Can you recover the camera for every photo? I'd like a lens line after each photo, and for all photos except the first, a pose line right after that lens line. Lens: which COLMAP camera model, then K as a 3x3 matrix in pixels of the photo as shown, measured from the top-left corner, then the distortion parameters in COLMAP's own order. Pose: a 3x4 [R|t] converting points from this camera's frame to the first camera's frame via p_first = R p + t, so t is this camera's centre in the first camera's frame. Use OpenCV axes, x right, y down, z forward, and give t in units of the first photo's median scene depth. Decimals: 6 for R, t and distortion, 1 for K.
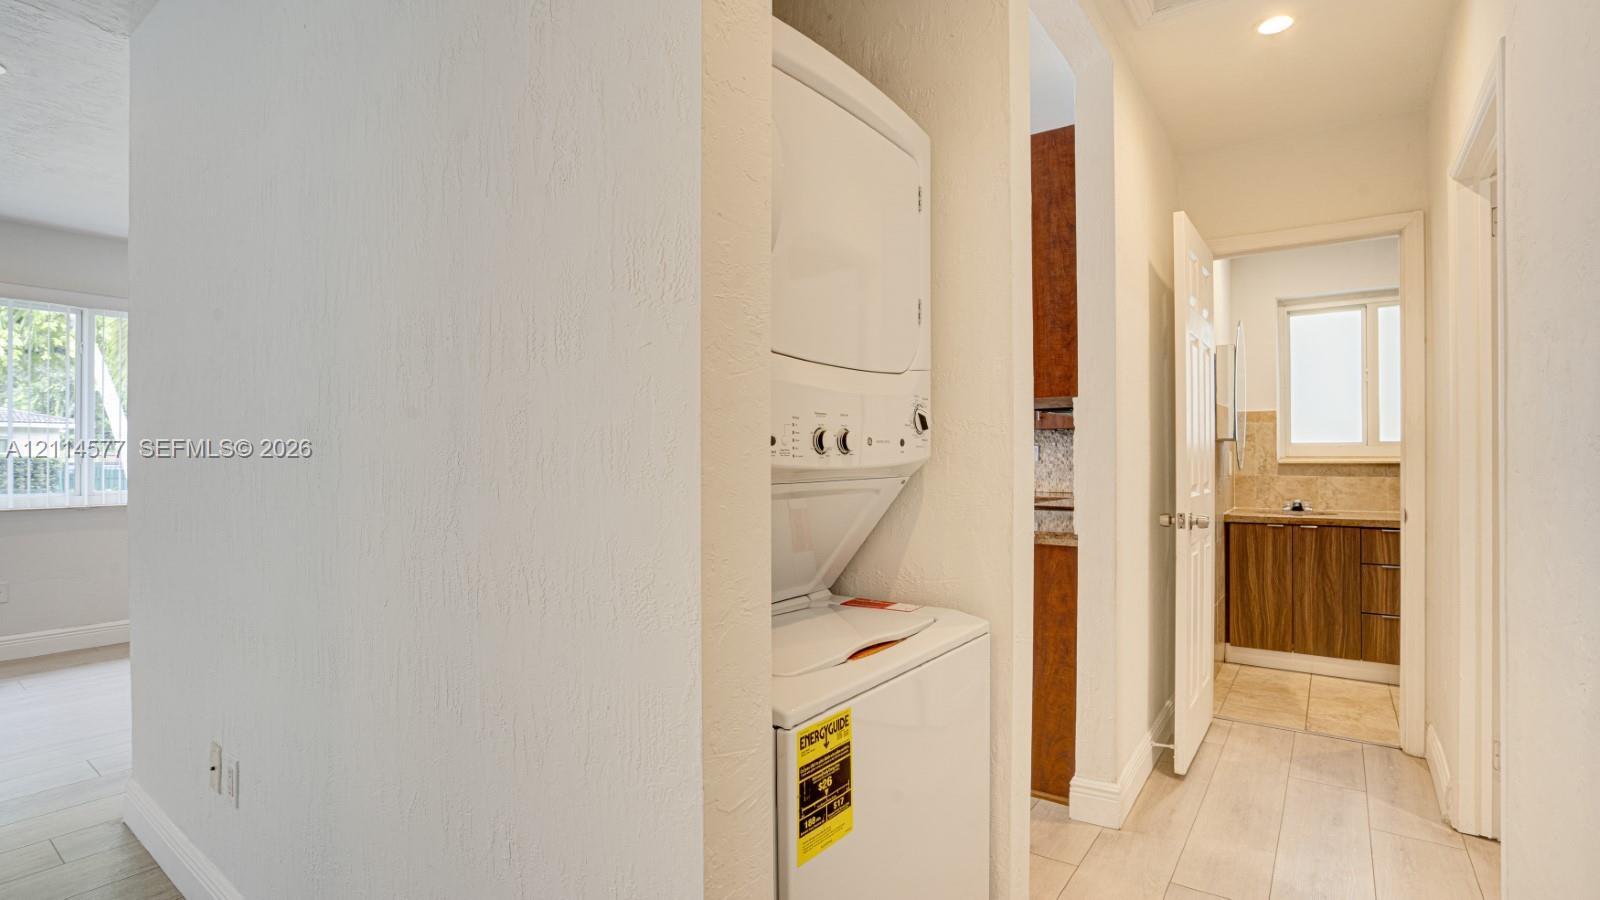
lens RADIAL K [[748.3, 0, 796.8], [0, 748.3, 452.3], [0, 0, 1]] dist [-0.050000, 0.017630]
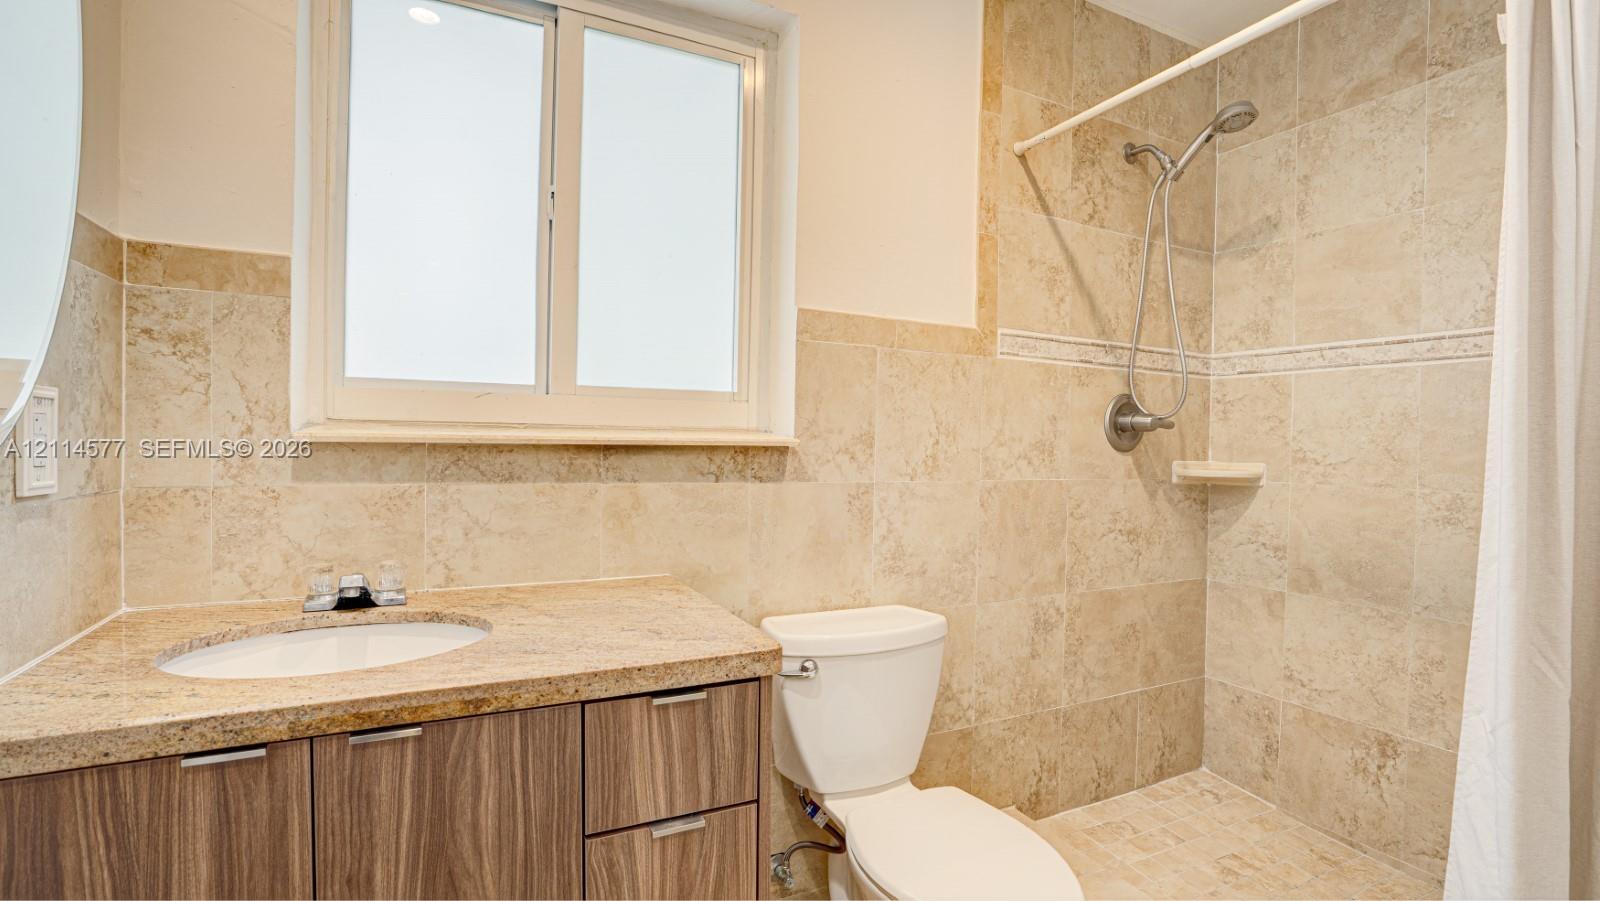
lens RADIAL K [[748.3, 0, 802.3], [0, 748.3, 455.9], [0, 0, 1]] dist [-0.050000, 0.017630]
pose [[0.454539, -0.008387, 0.890687, 0.506832], [-0.023694, 0.999488, 0.021504, 0.010226], [-0.890411, -0.030878, 0.454108, 0.716512]]
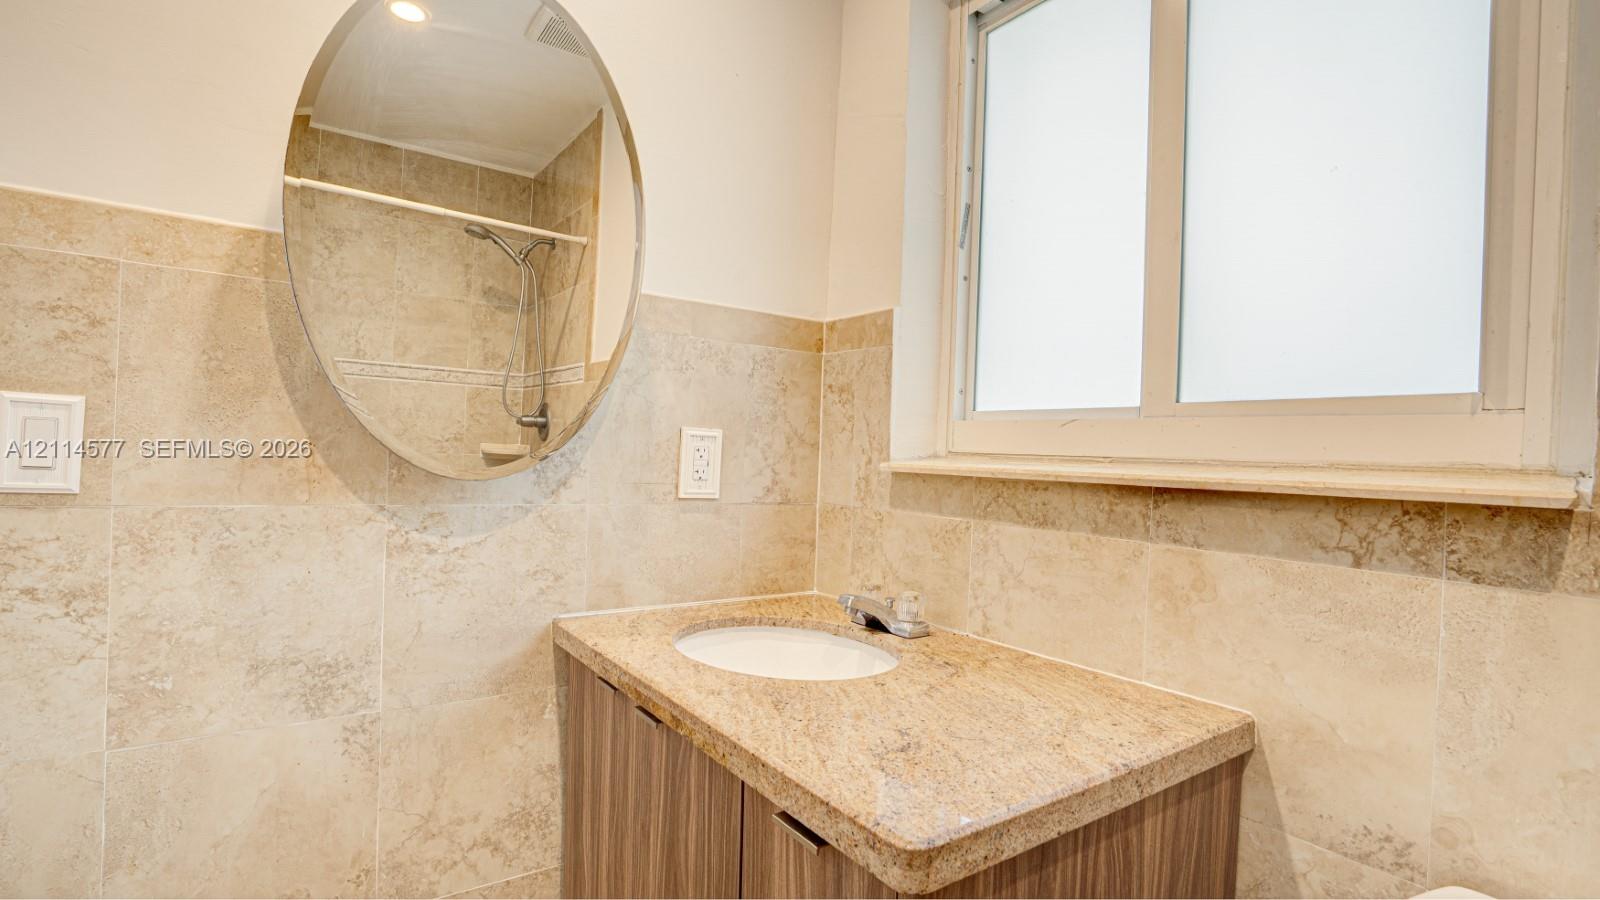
lens RADIAL K [[748.3, 0, 806.4], [0, 748.3, 450.6], [0, 0, 1]] dist [-0.050000, 0.017630]
pose [[0.950335, 0.037238, -0.308994, 0.745412], [-0.038490, 0.999257, 0.002045, 0.007025], [0.308841, 0.009949, 0.951062, 0.698851]]
